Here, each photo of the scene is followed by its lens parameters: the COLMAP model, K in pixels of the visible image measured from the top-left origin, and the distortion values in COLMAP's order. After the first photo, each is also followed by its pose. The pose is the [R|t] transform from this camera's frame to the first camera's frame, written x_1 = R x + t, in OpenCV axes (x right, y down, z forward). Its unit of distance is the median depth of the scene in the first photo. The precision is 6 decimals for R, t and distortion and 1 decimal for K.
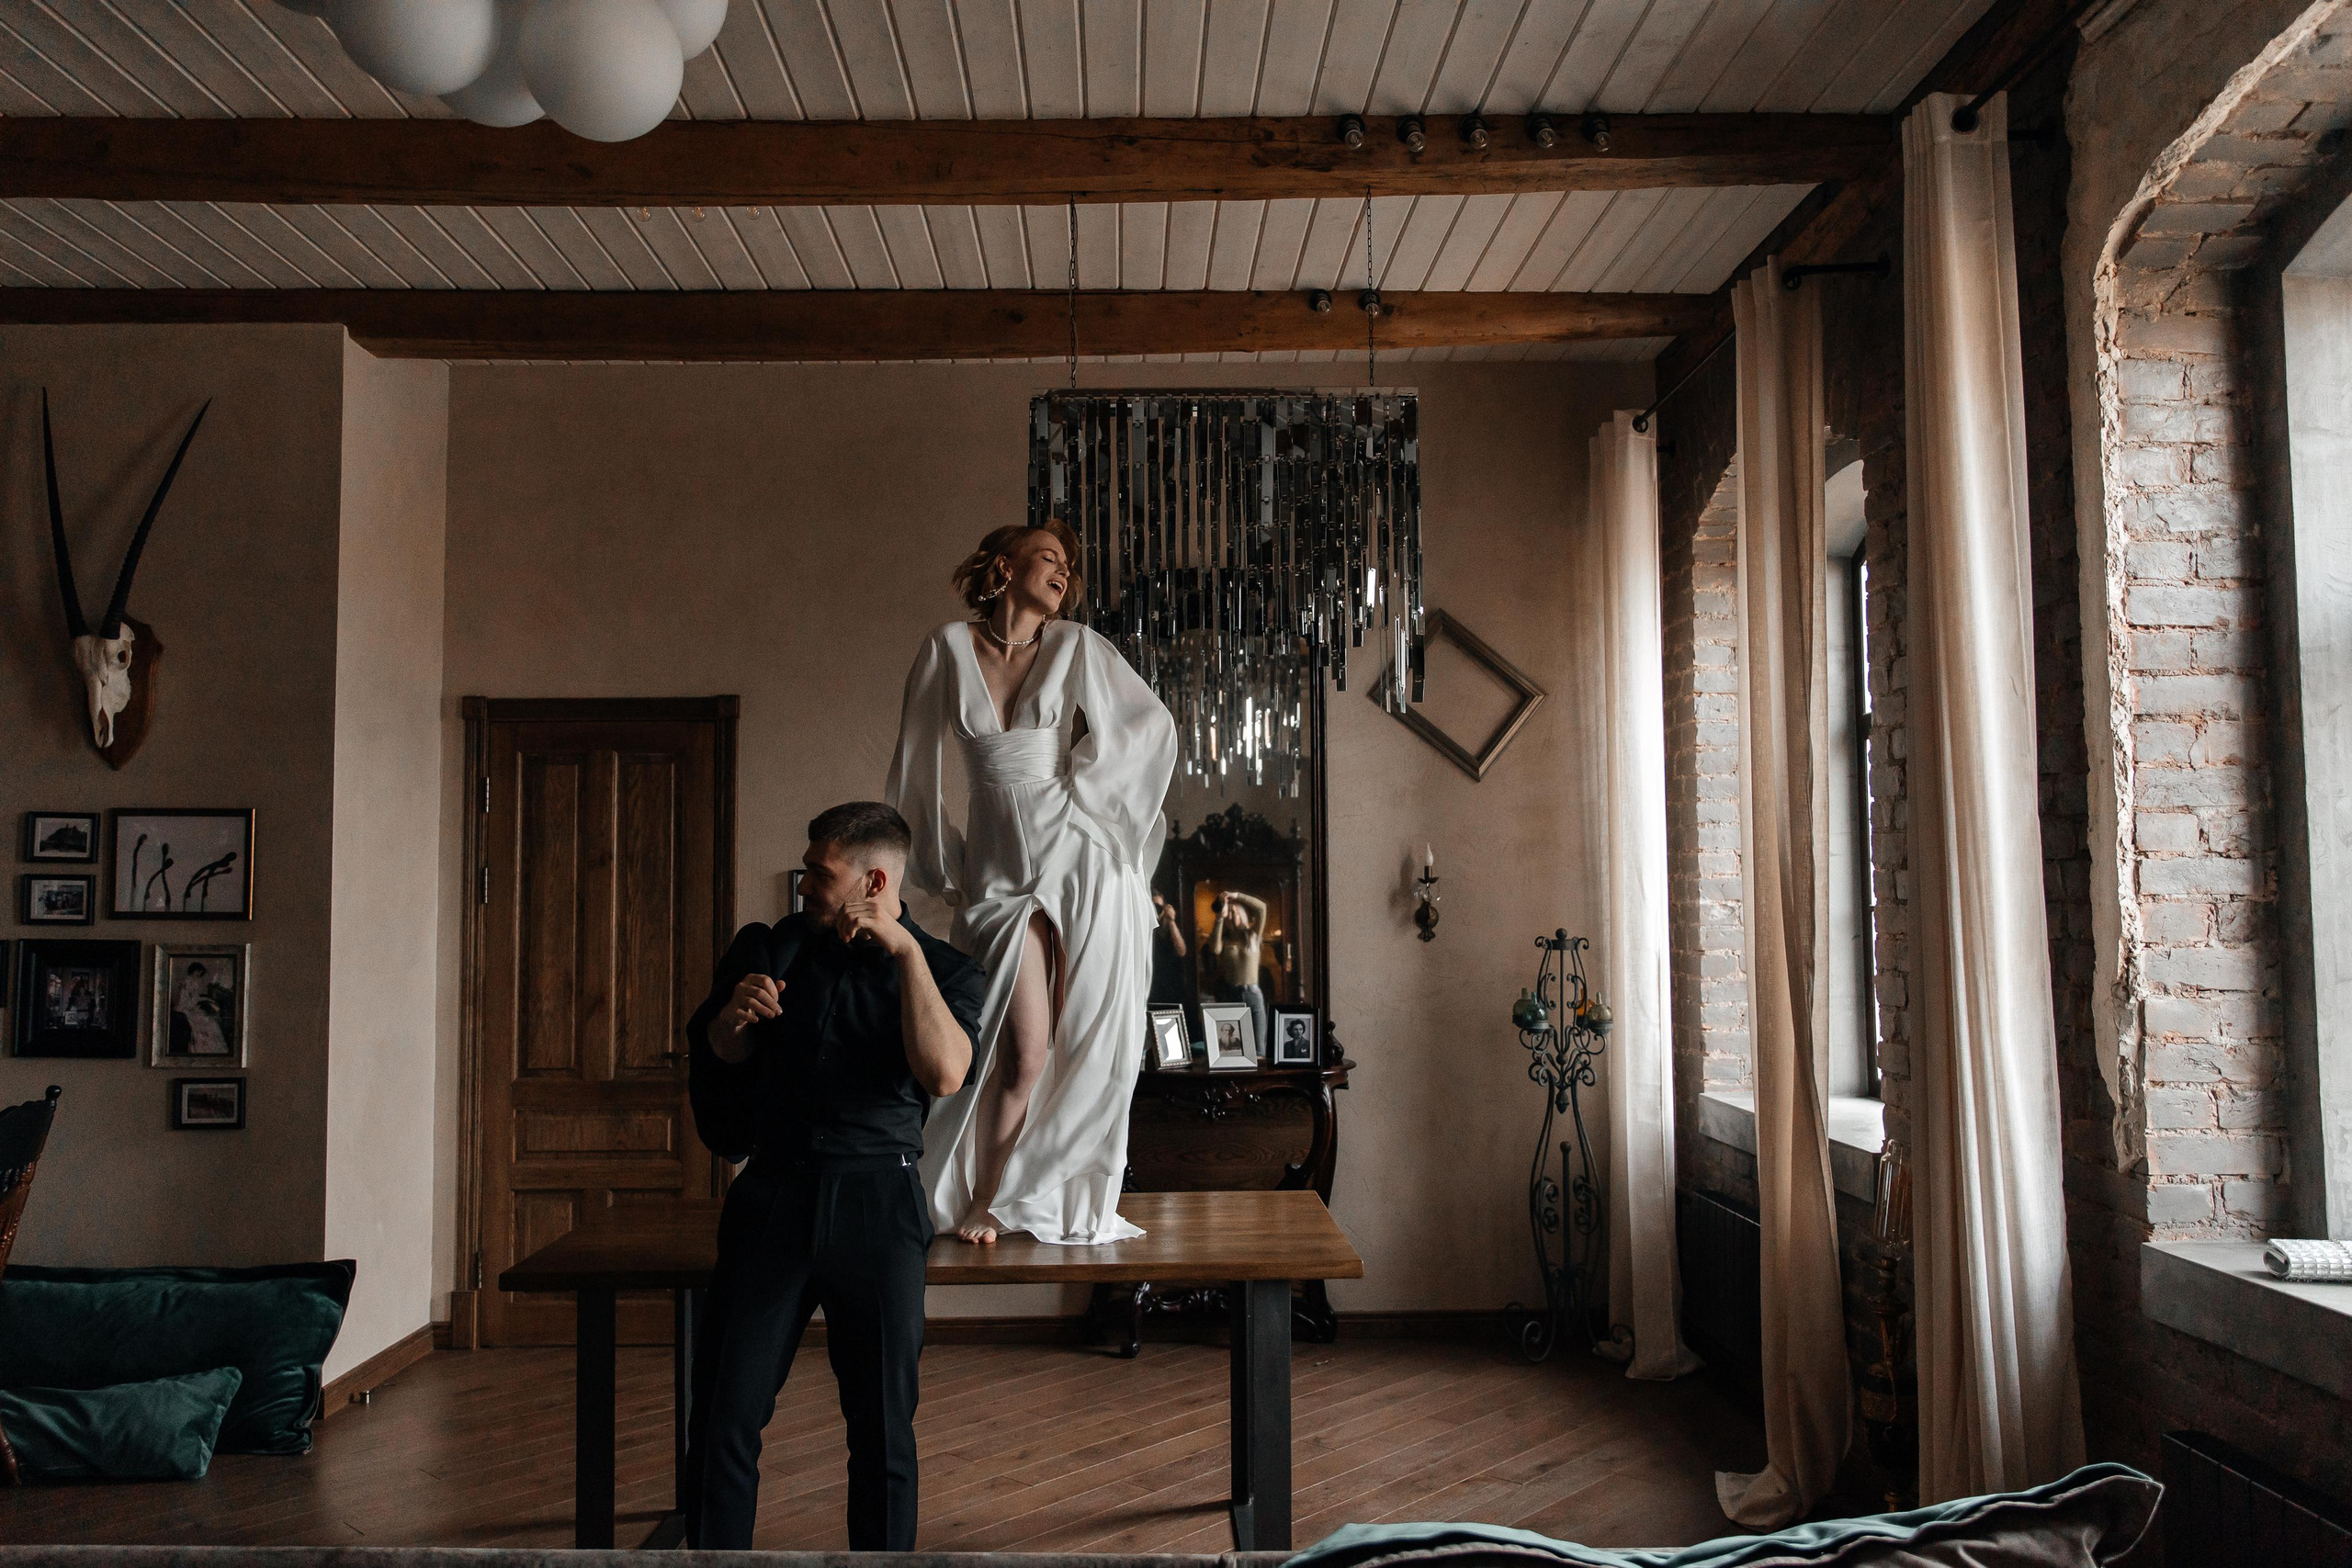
lens RADIAL K [[1732.4, 0, 1175.0], [0, 1732.4, 799.9], [0, 0, 1]] dist [-0.002776, 0.005651]
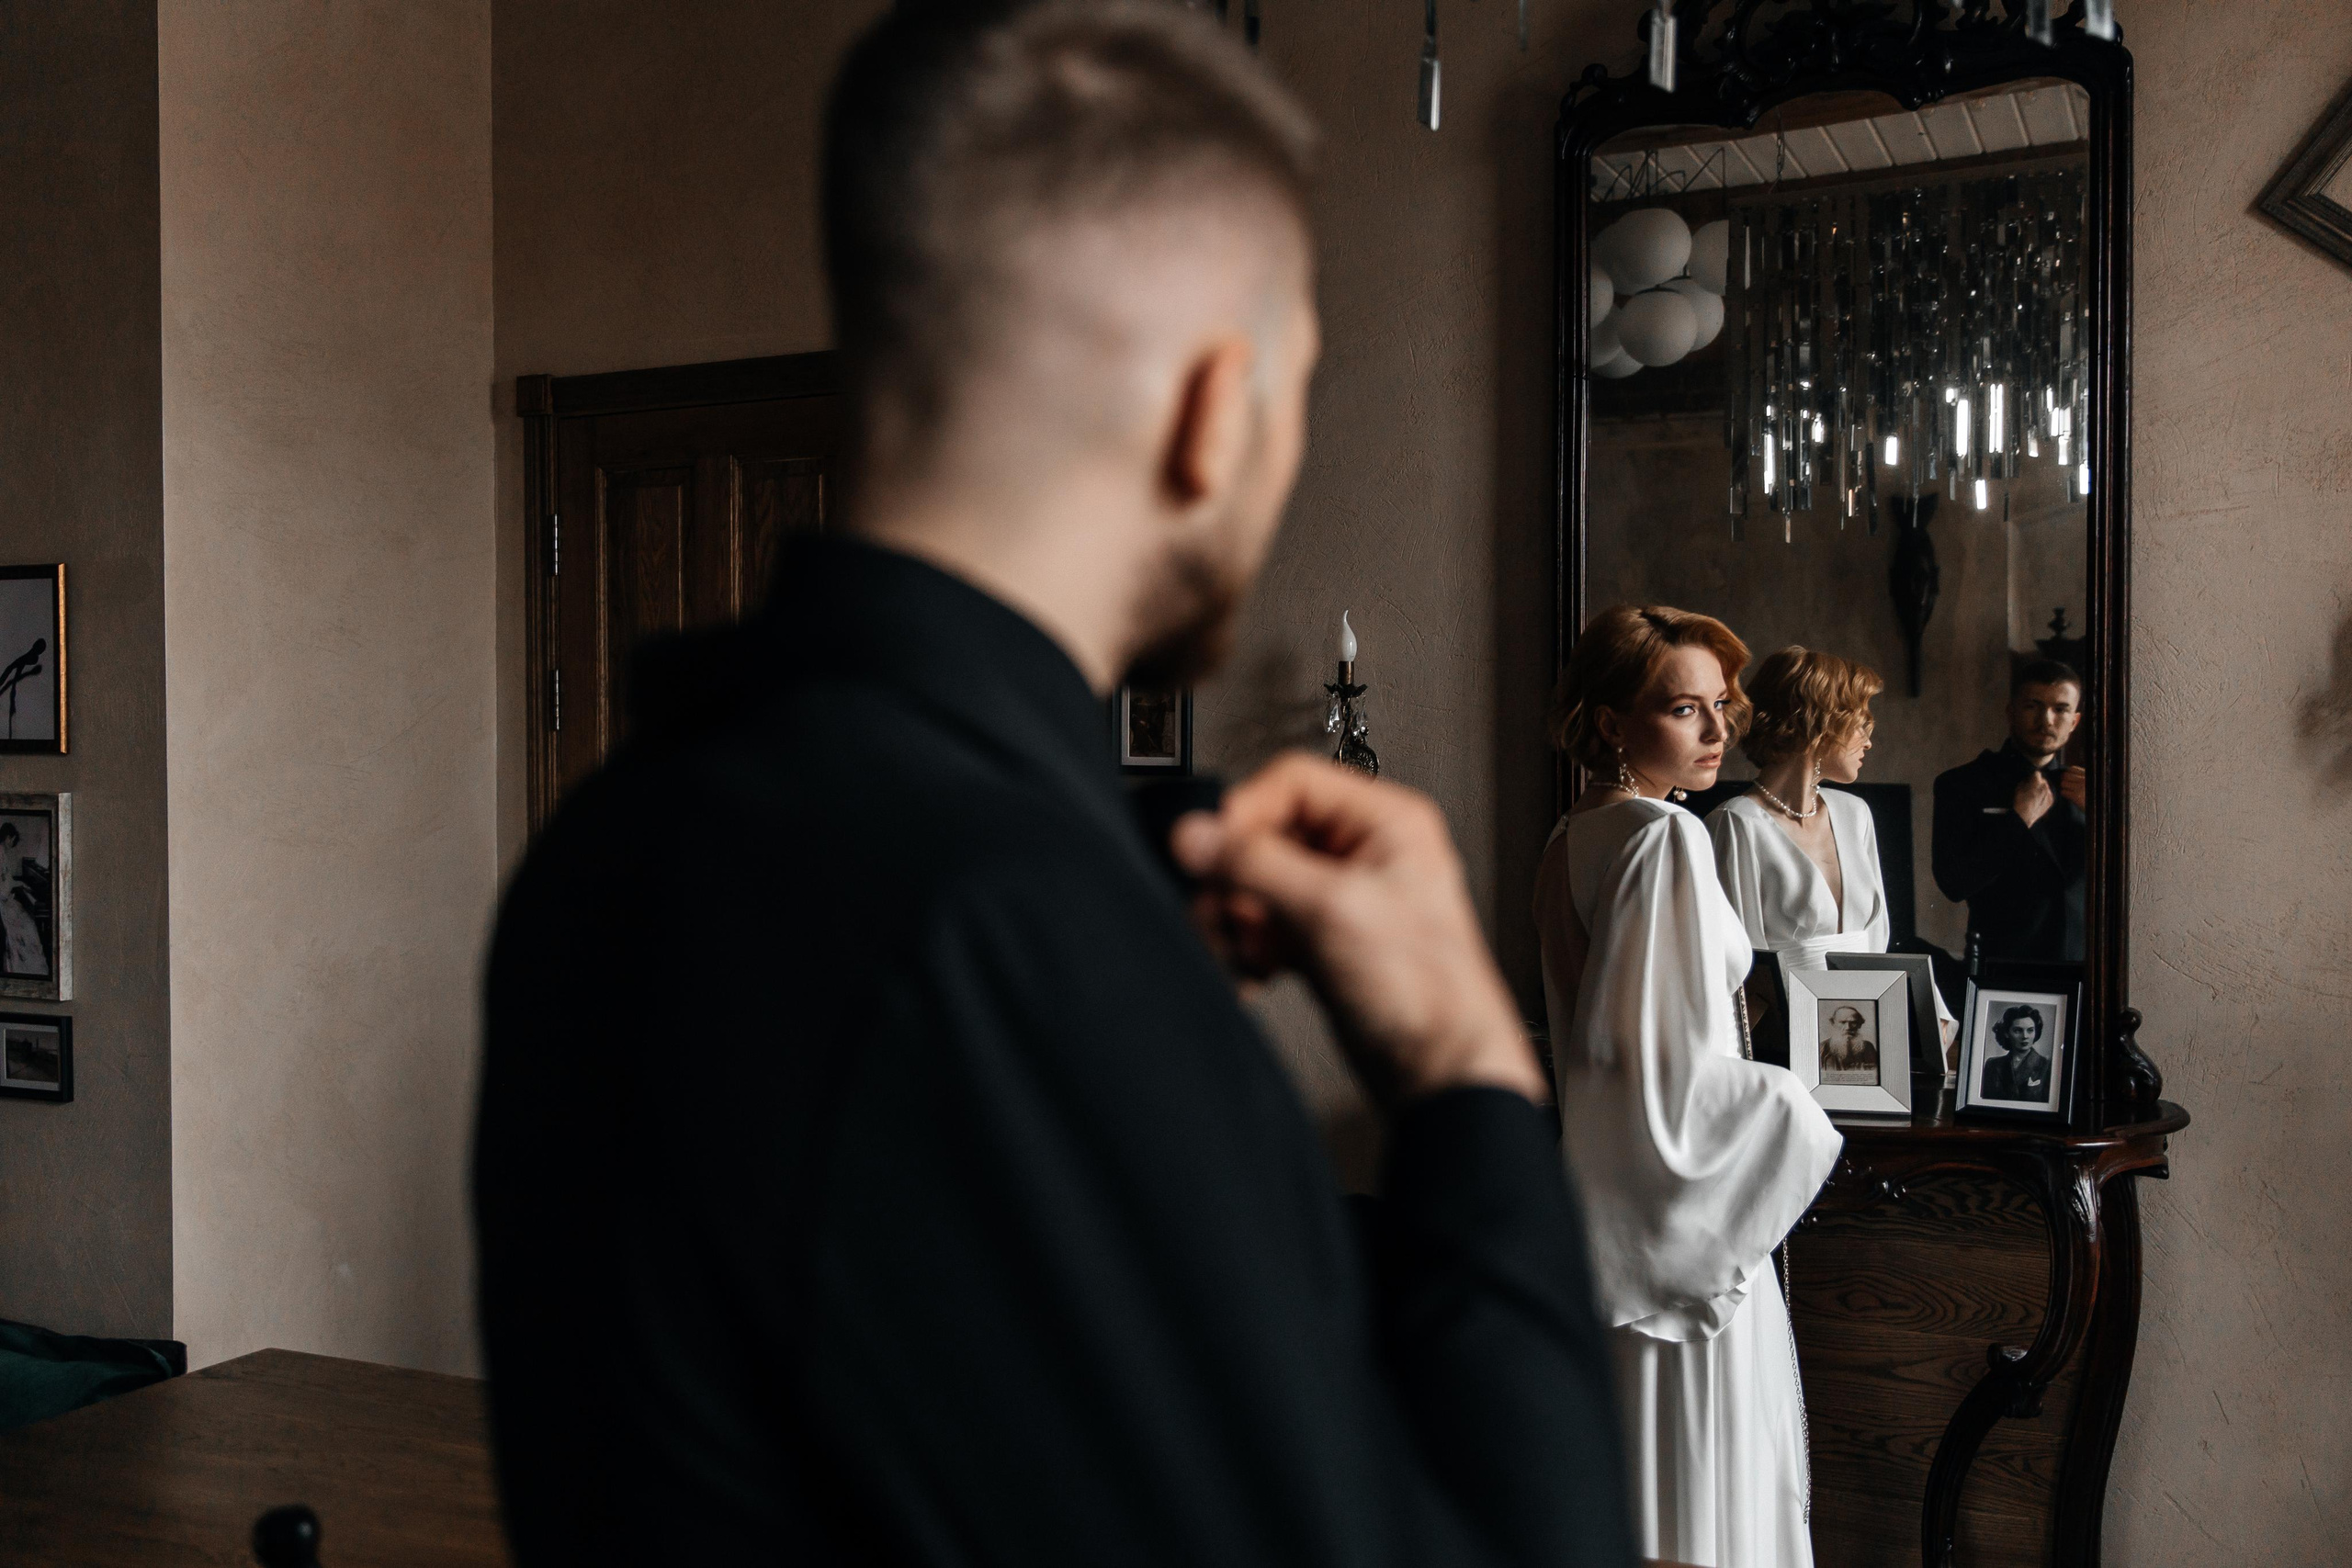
lens RADIAL K [[2134.6, 0, 1186.8], [0, 2134.6, 805.6], [0, 0, 1]] dist [0.009510, 0.006211]
pose [[0.898528, 0.013605, -0.438706, 0.124892], [0.021873, 0.996890, 0.075715, 0.039277], [0.438371, -0.077628, 0.895435, 0.500325]]
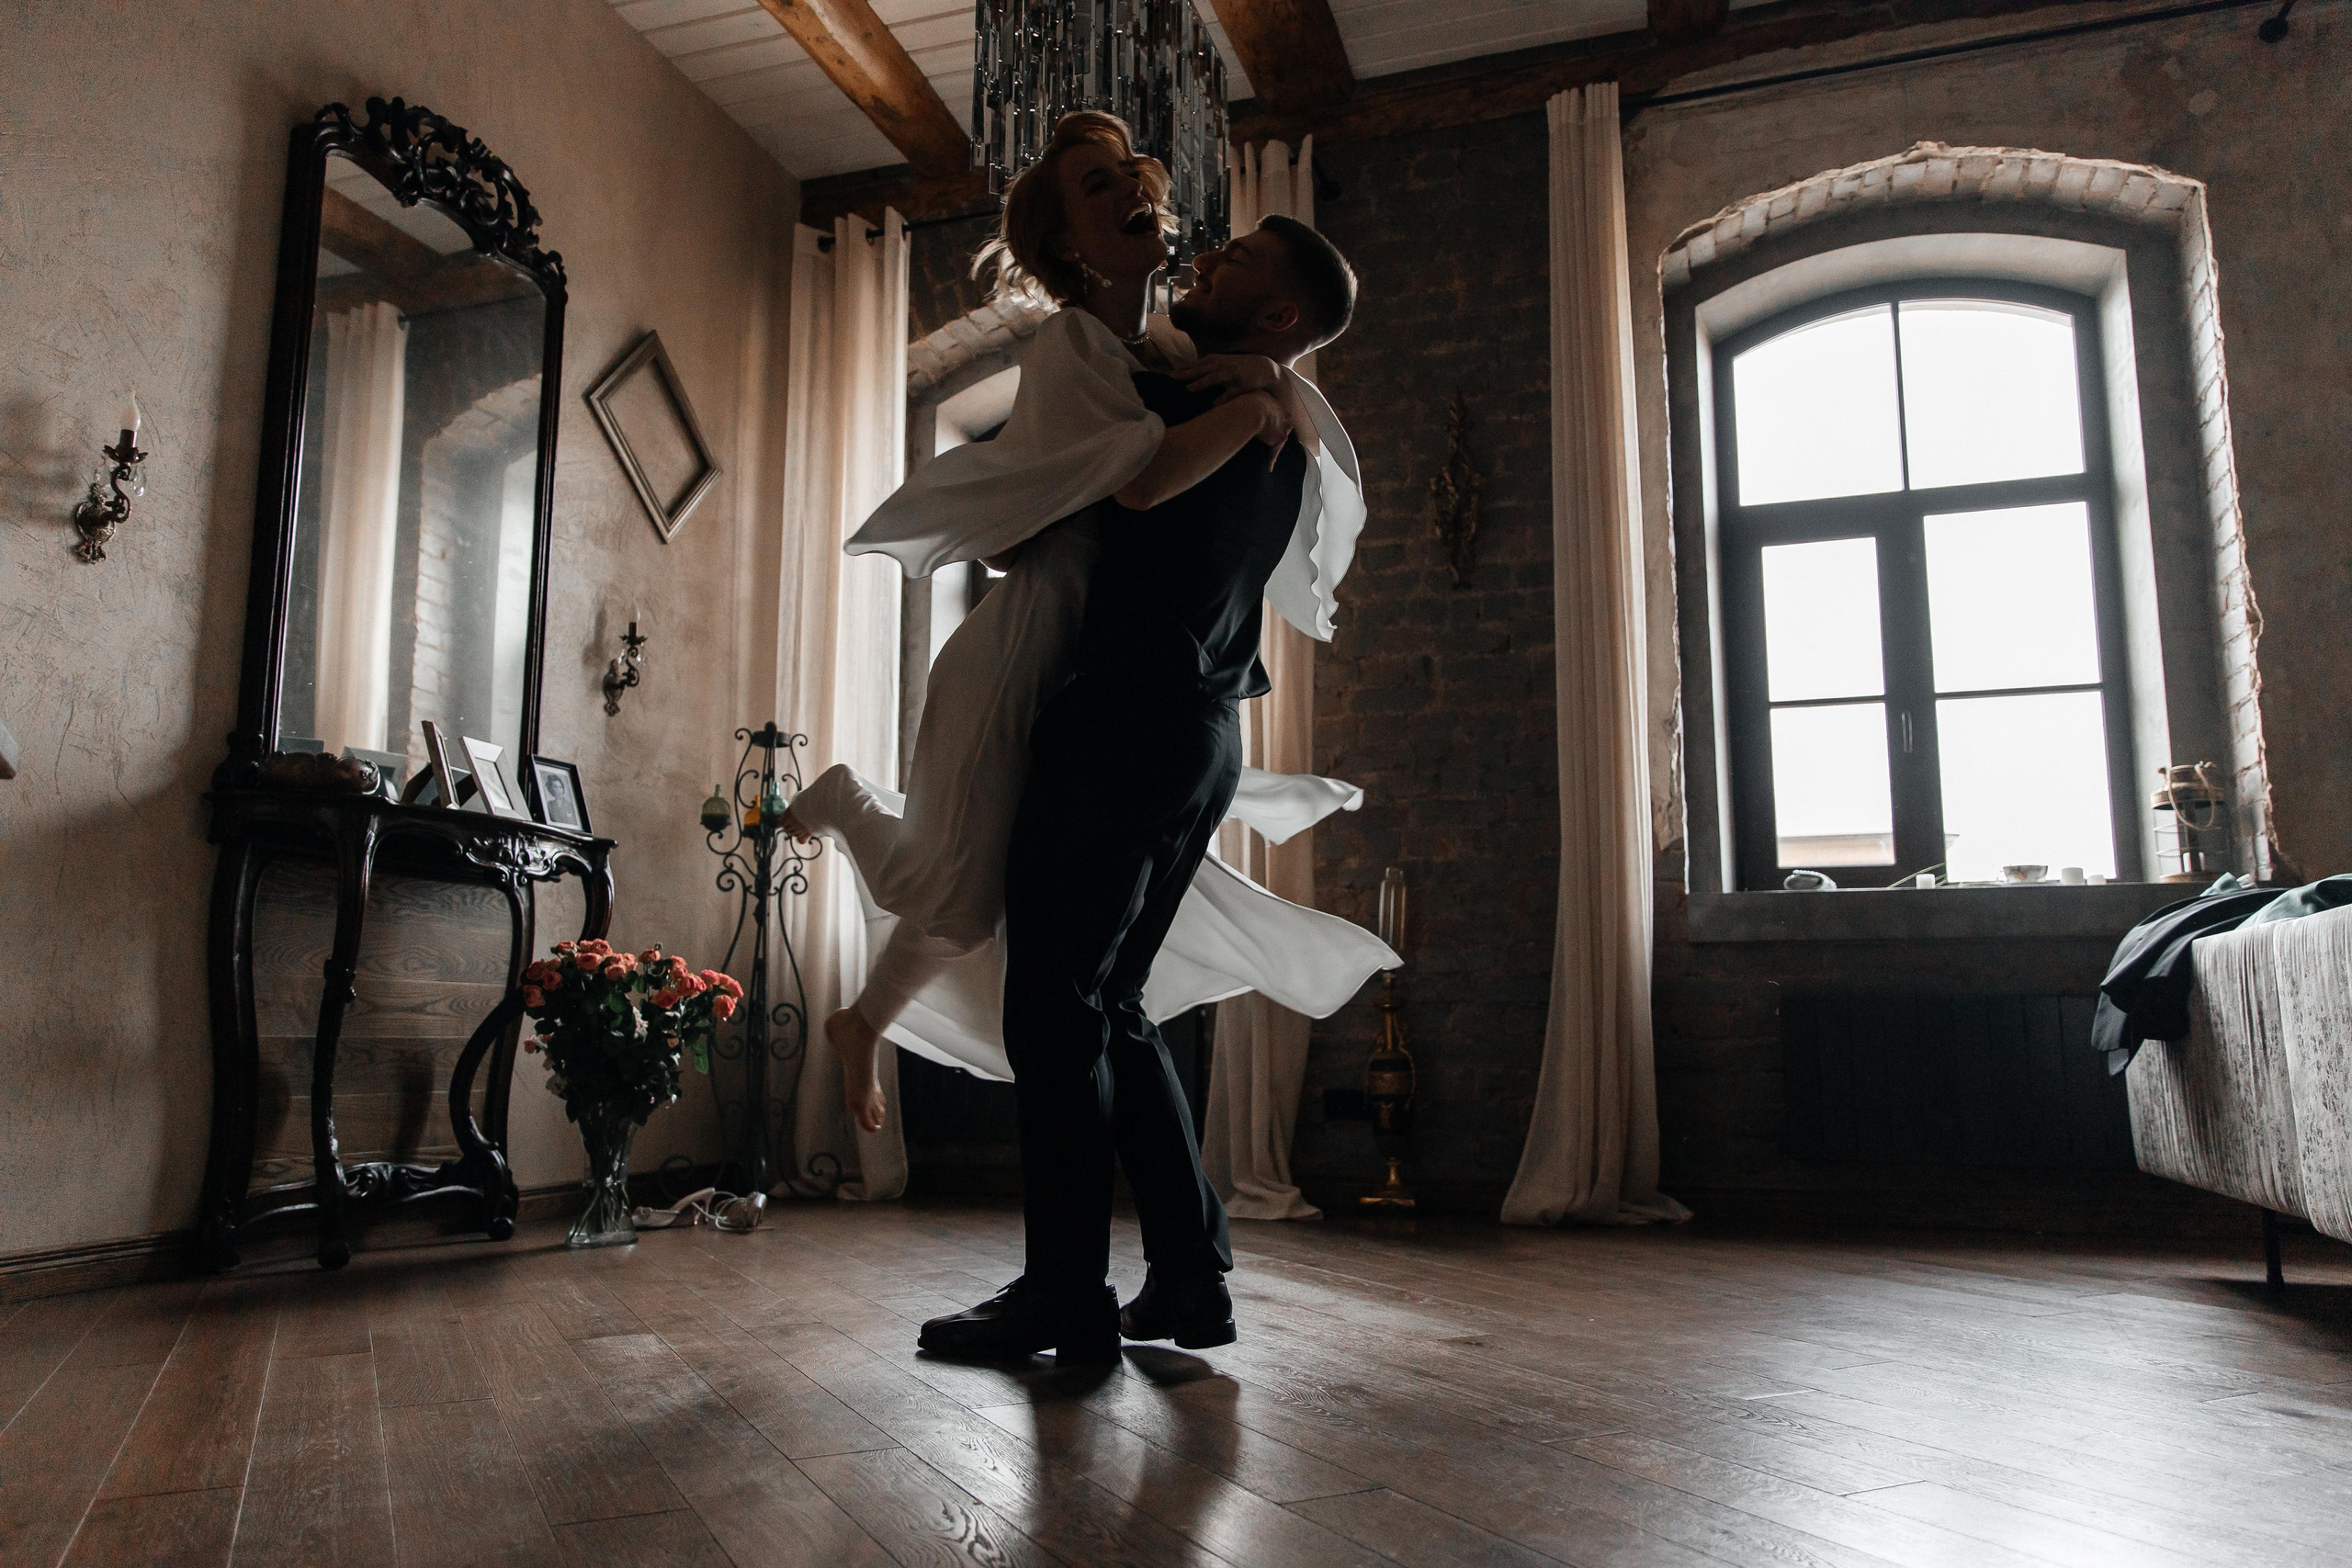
lens RADIAL K [[1619.2, 0, 1178.1], [0, 1619.2, 785.3], [0, 0, 1]] dist [0.008835, -0.003735]
pose [[0.329260, 0.156085, 0.931249, -0.525093], [-0.058246, 0.987722, -0.144957, 0.235071], [-0.942441, -0.006513, 0.334308, 0.568444]]
